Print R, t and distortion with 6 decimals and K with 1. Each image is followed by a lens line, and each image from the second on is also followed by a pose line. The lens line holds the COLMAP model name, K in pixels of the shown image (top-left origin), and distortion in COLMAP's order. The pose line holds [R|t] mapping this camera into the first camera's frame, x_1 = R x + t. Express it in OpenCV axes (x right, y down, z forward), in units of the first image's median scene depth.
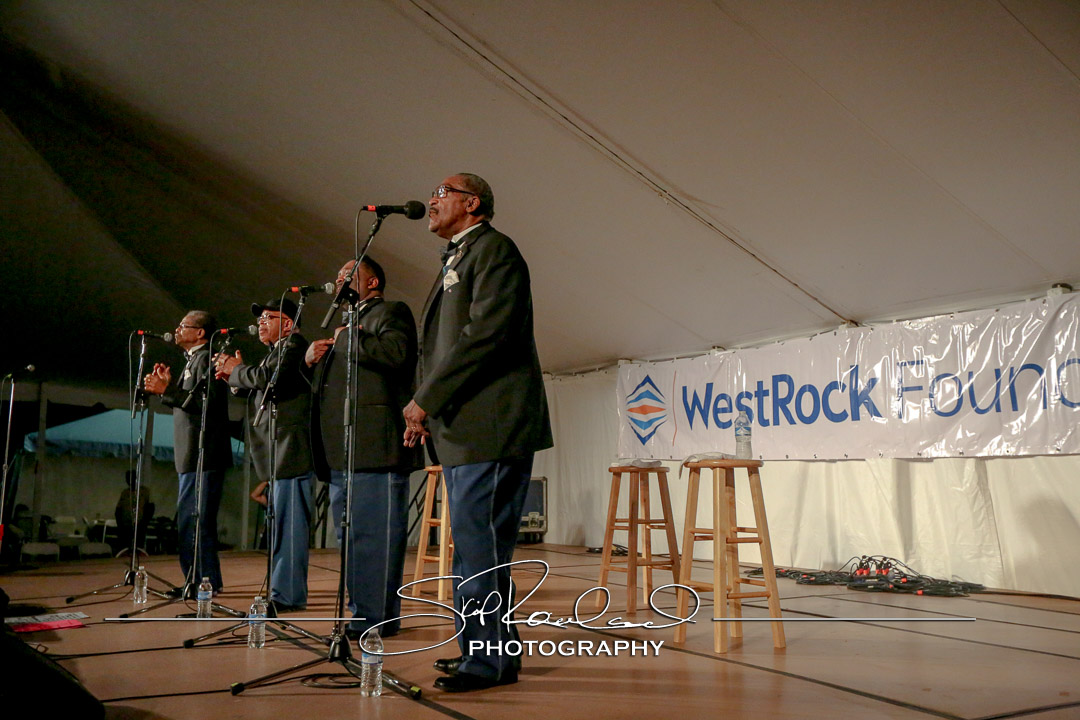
lens RADIAL K [[1011.6, 0, 532.5], [0, 1011.6, 355.4], [0, 0, 1]] dist [0.002556, 0.127393]
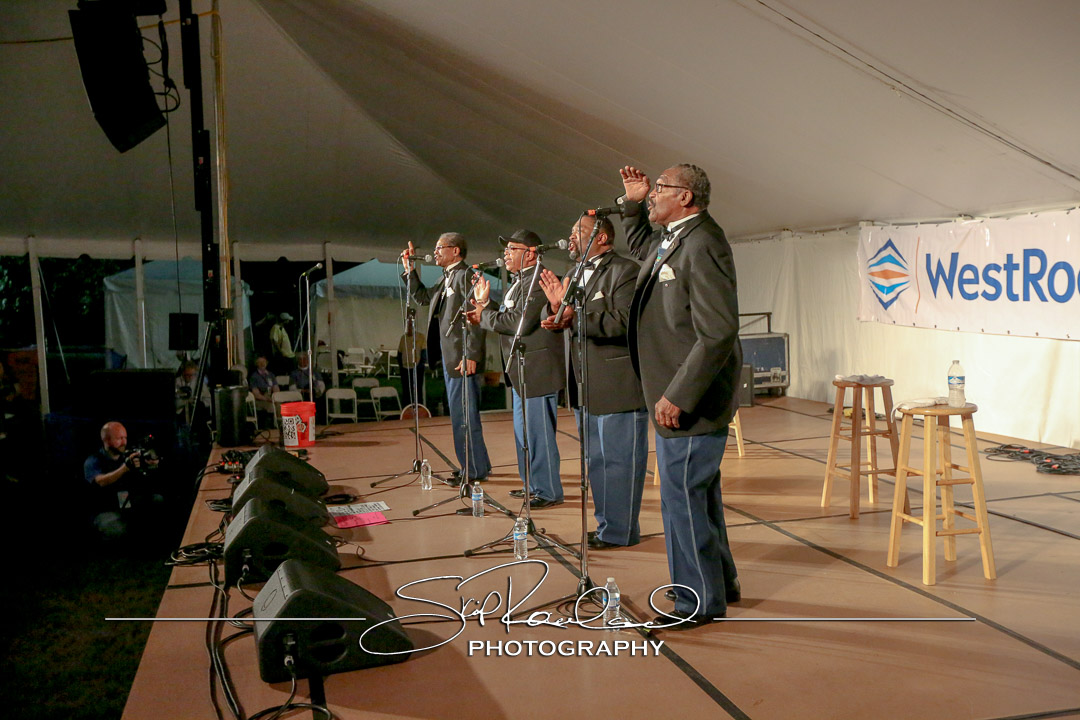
lens RADIAL K [[1011.6, 0, 532.5], [0, 1011.6, 355.4], [0, 0, 1]] dist [0.002556, 0.127393]
pose [[0.968579, -0.017846, -0.248063, 0.023598], [0.066155, 0.979976, 0.187806, -0.092265], [0.239745, -0.198315, 0.950365, -0.050315]]
